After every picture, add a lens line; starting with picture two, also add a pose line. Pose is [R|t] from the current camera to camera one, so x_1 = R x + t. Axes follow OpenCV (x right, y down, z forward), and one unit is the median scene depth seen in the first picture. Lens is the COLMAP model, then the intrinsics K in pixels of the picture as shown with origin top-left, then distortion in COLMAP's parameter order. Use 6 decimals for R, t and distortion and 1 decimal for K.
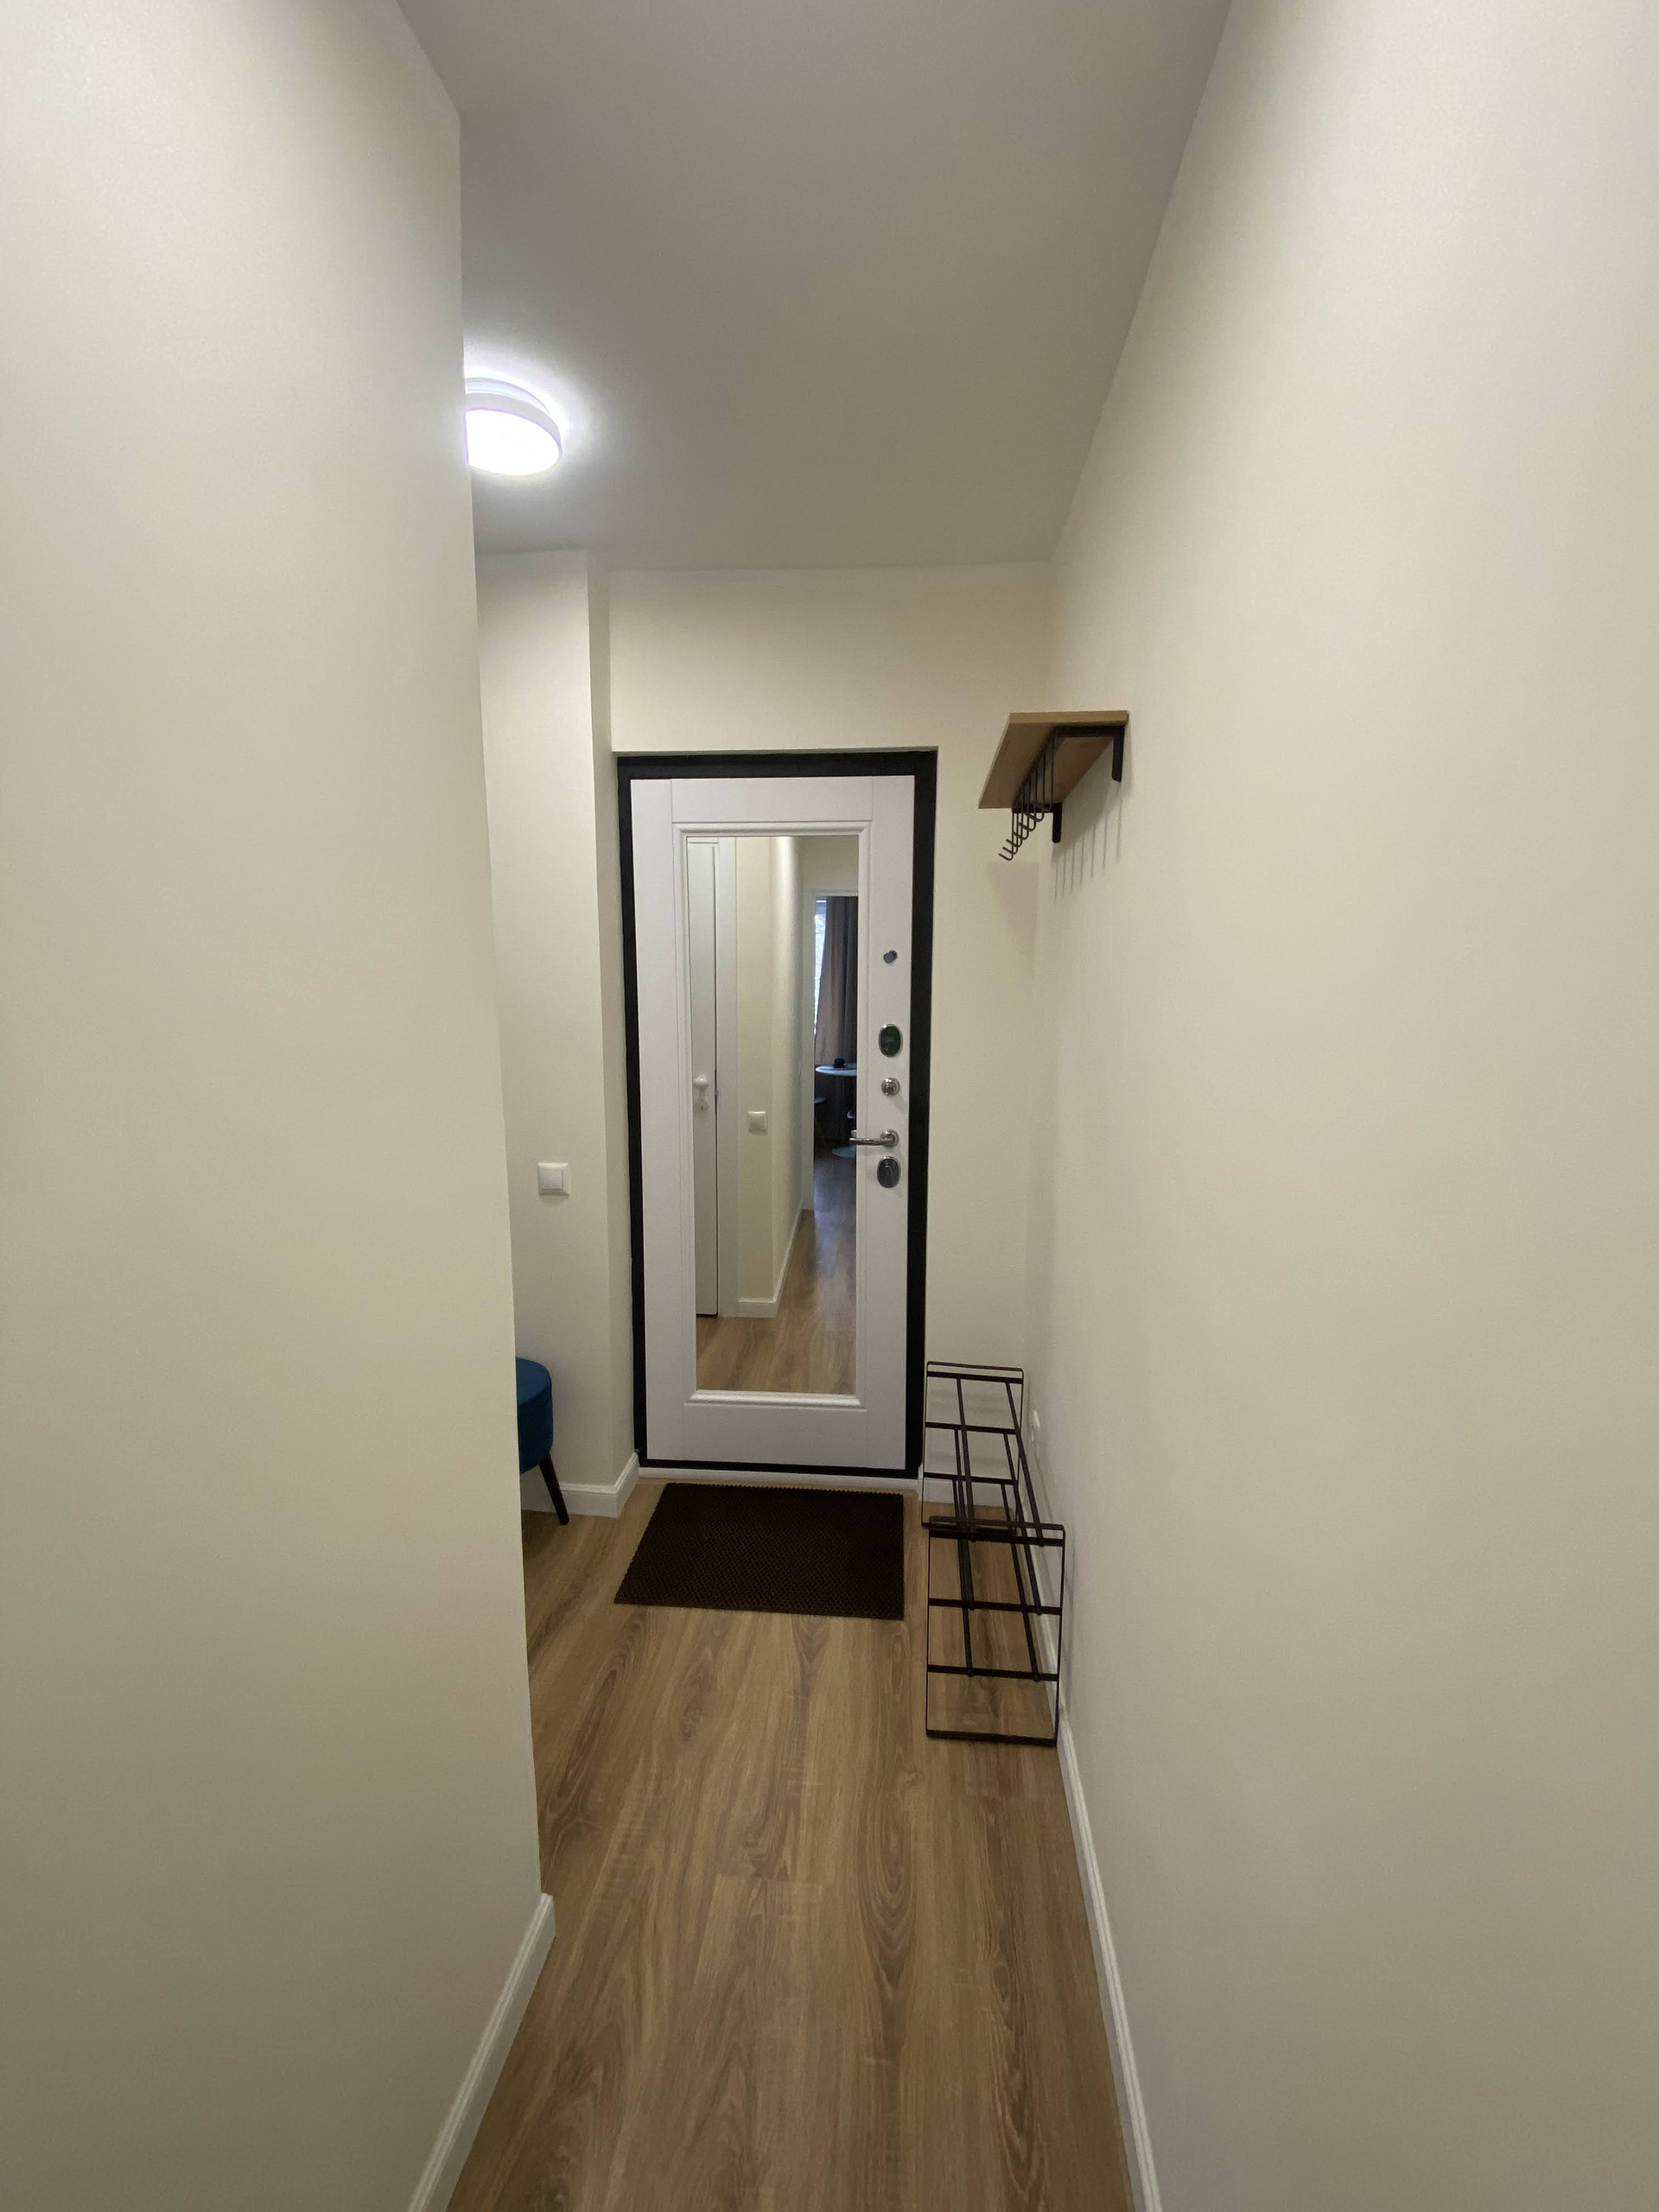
lens RADIAL K [[894.0, 0, 816.6], [0, 894.0, 1084.8], [0, 0, 1]] dist [0.007891, -0.015110]
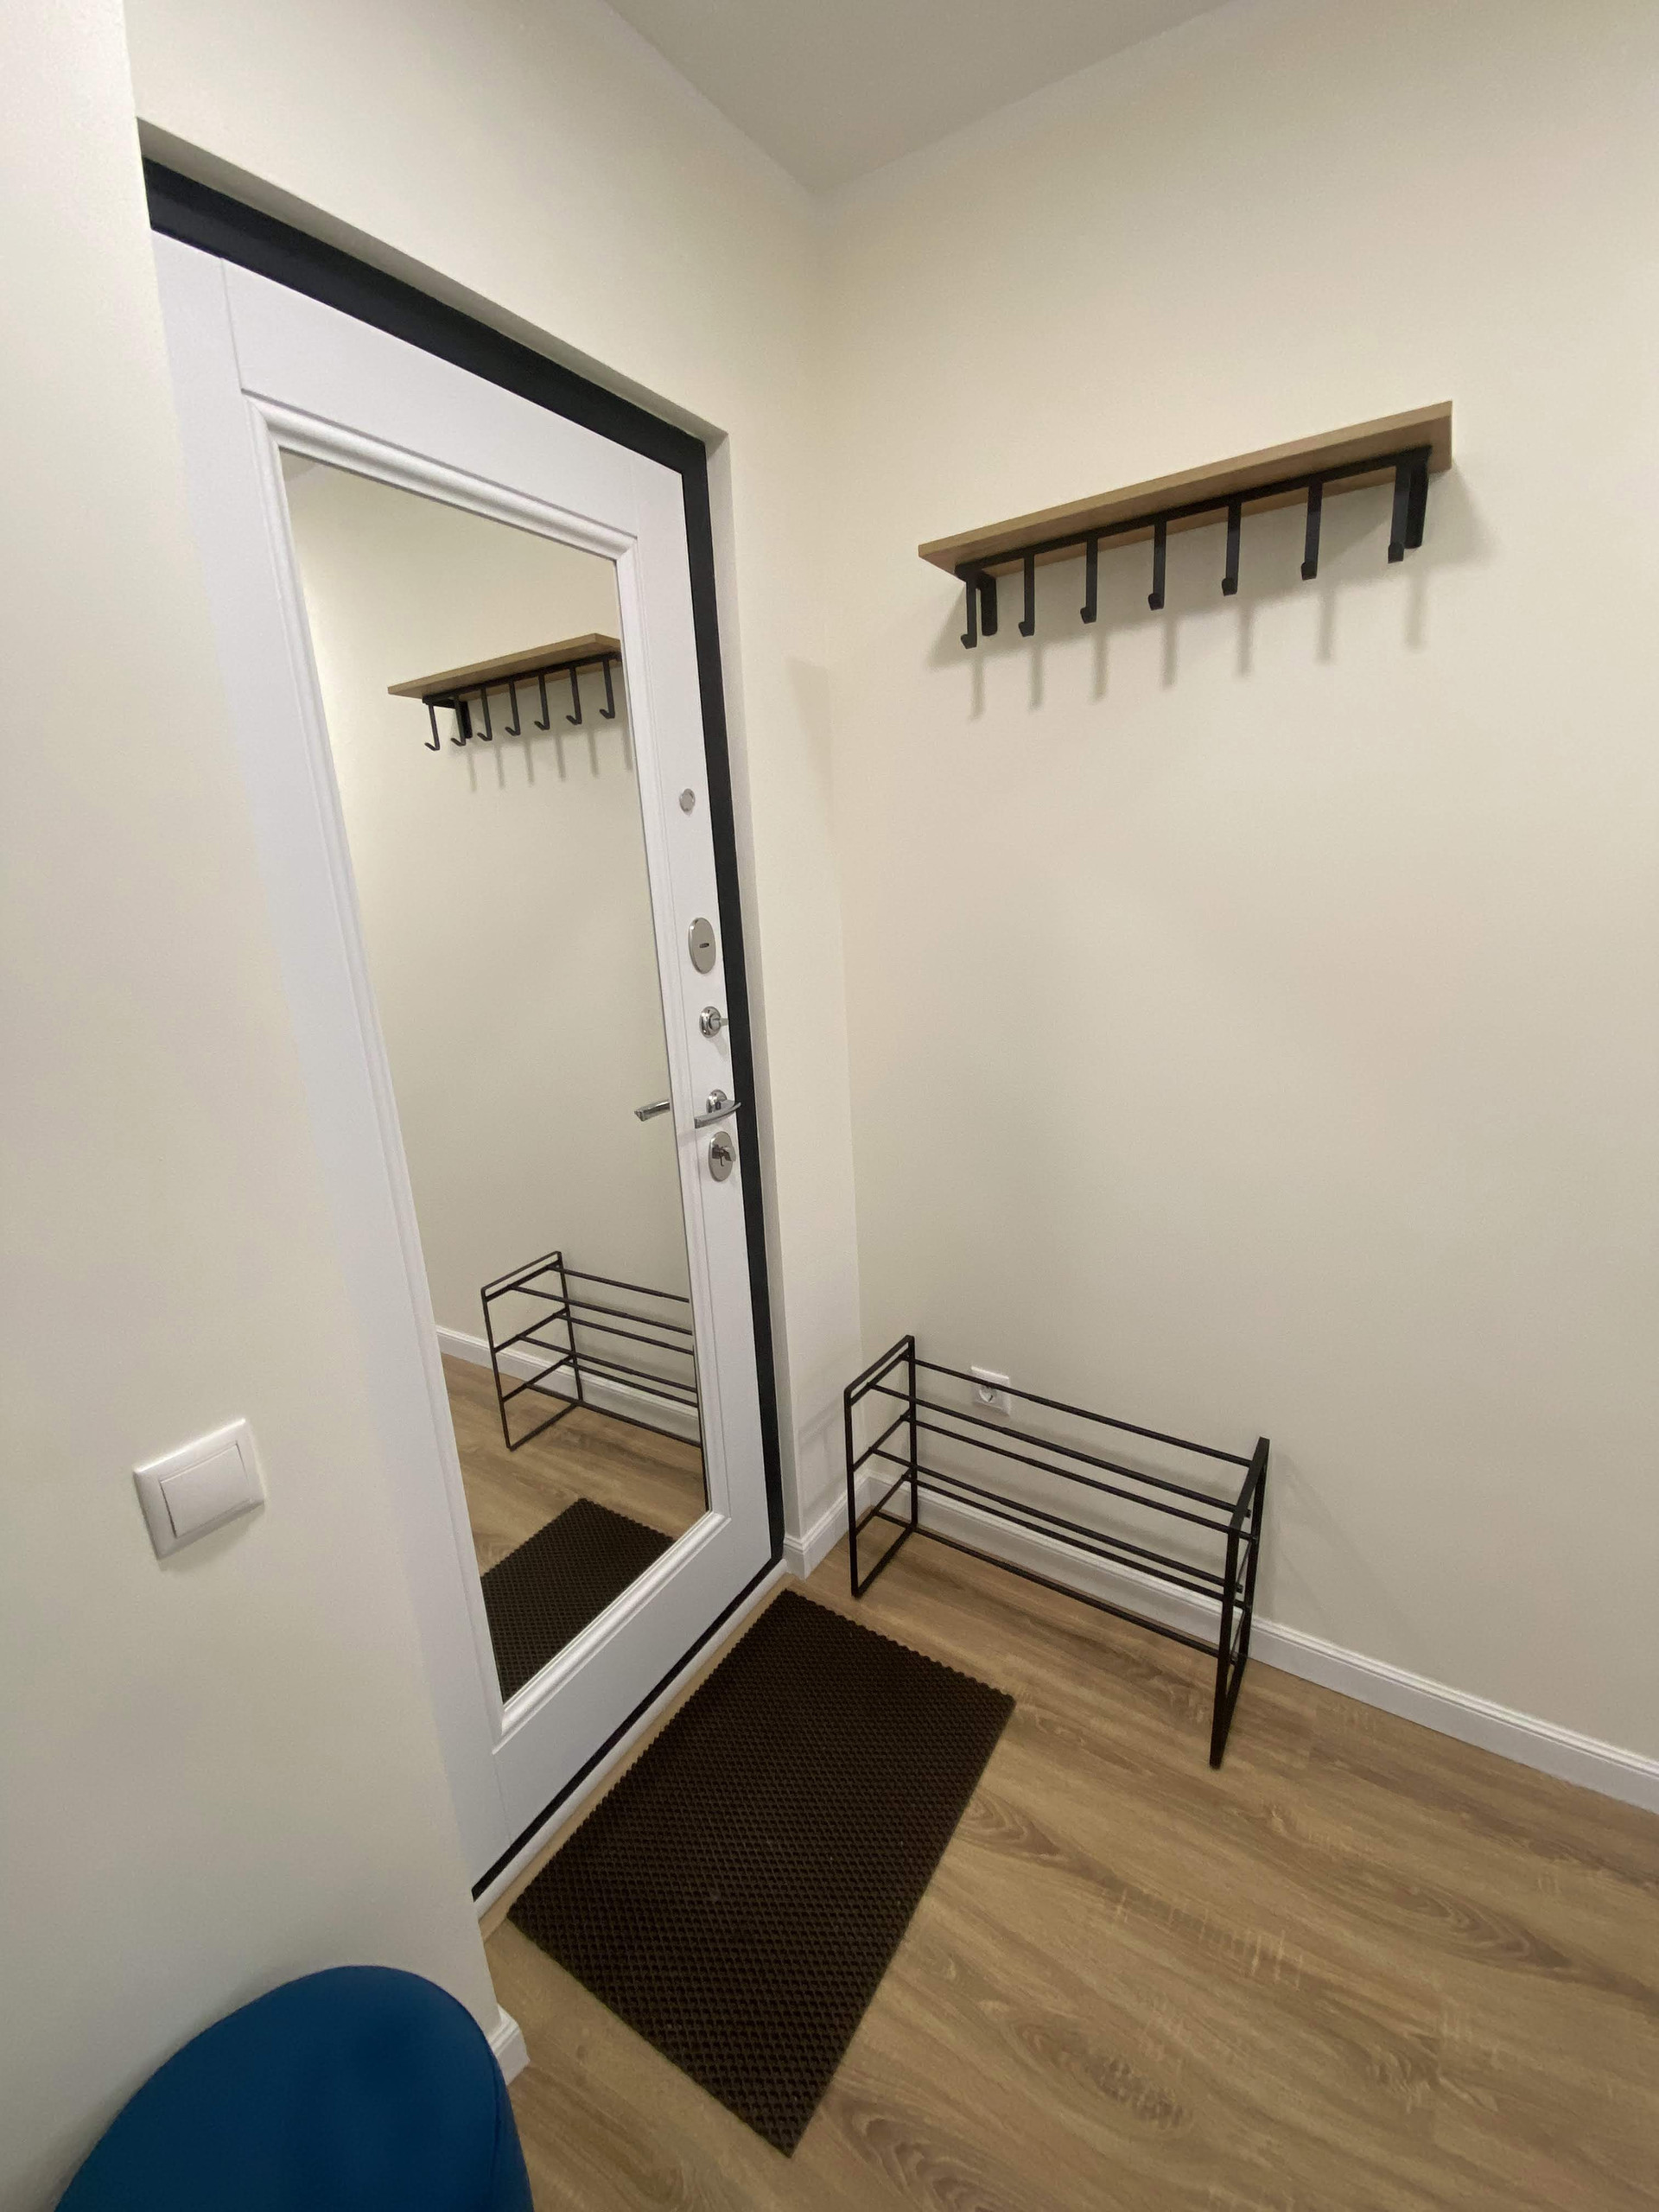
lens RADIAL K [[894.0, 0, 825.7], [0, 894.0, 1101.9], [0, 0, 1]] dist [0.007891, -0.015110]
pose [[0.466349, -0.245392, 0.849883, -0.619241], [0.155152, 0.968550, 0.194520, -0.077039], [-0.870888, 0.041147, 0.489756, 0.943205]]
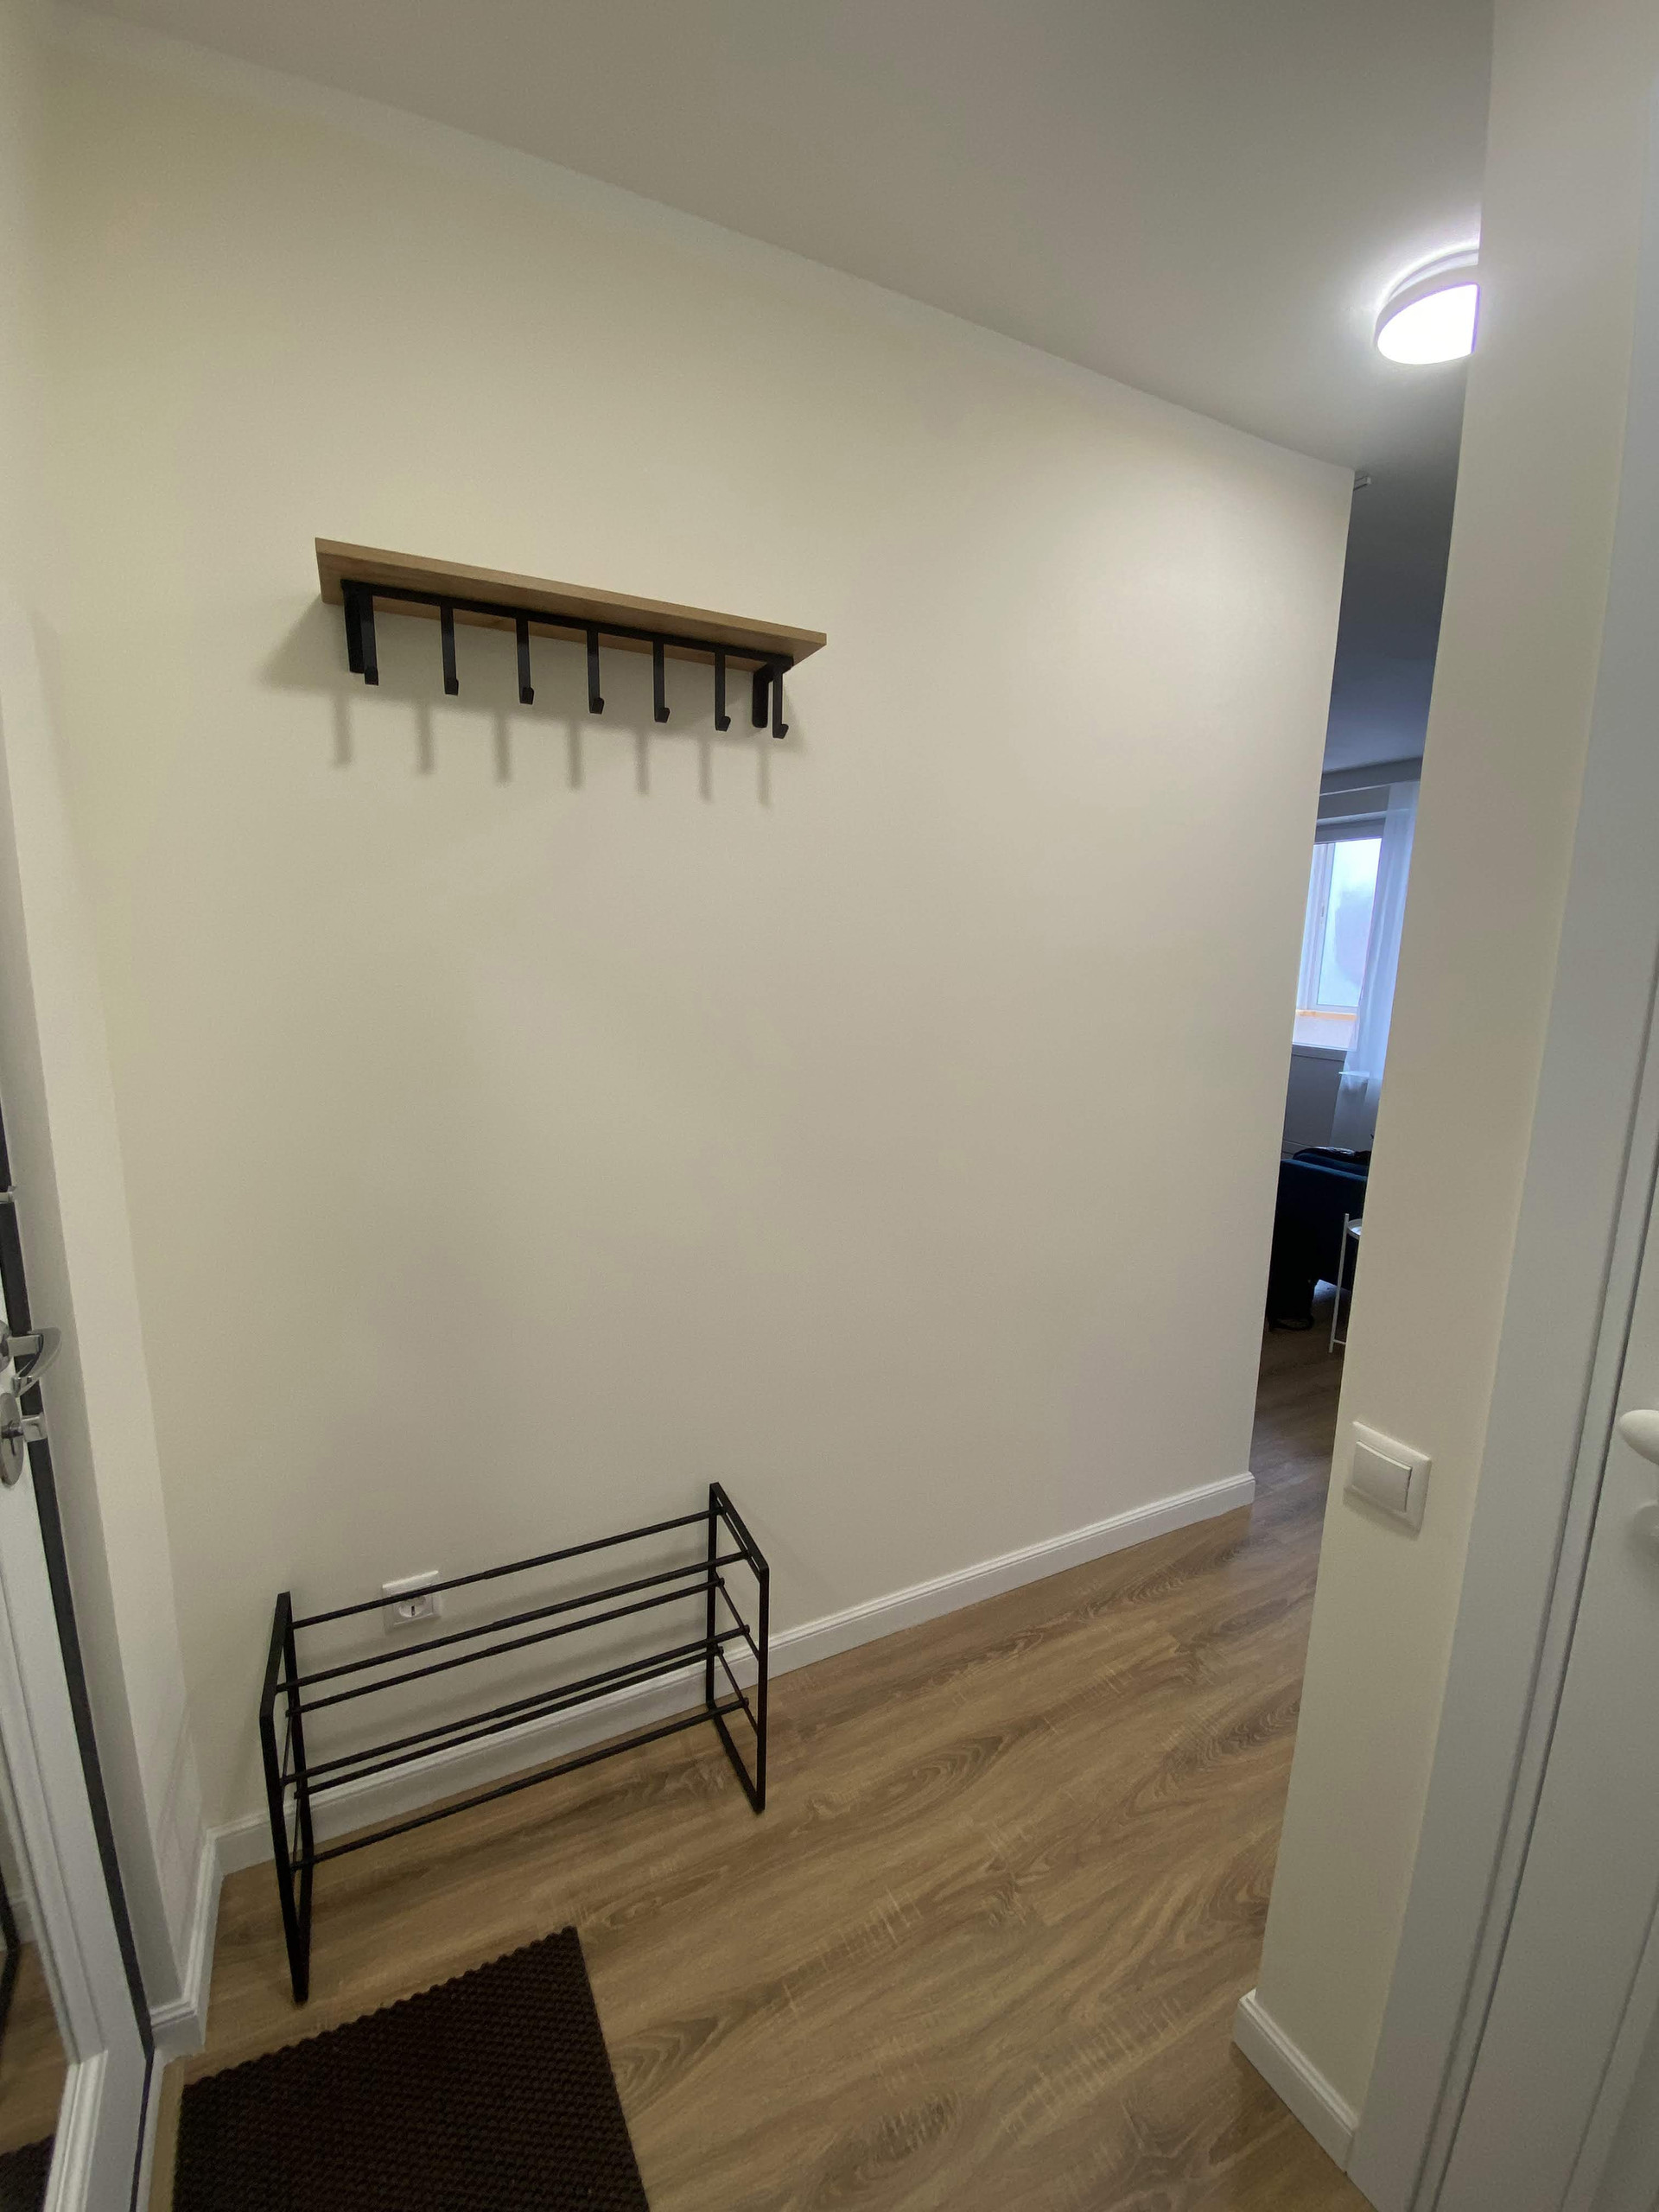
lens RADIAL K [[894.0, 0, 824.7], [0, 894.0, 1101.4], [0, 0, 1]] dist [0.007891, -0.015110]
pose [[-0.539257, -0.161367, 0.826536, -0.535887], [0.075158, 0.968332, 0.238085, -0.135761], [-0.838781, 0.190510, -0.510052, 1.334285]]
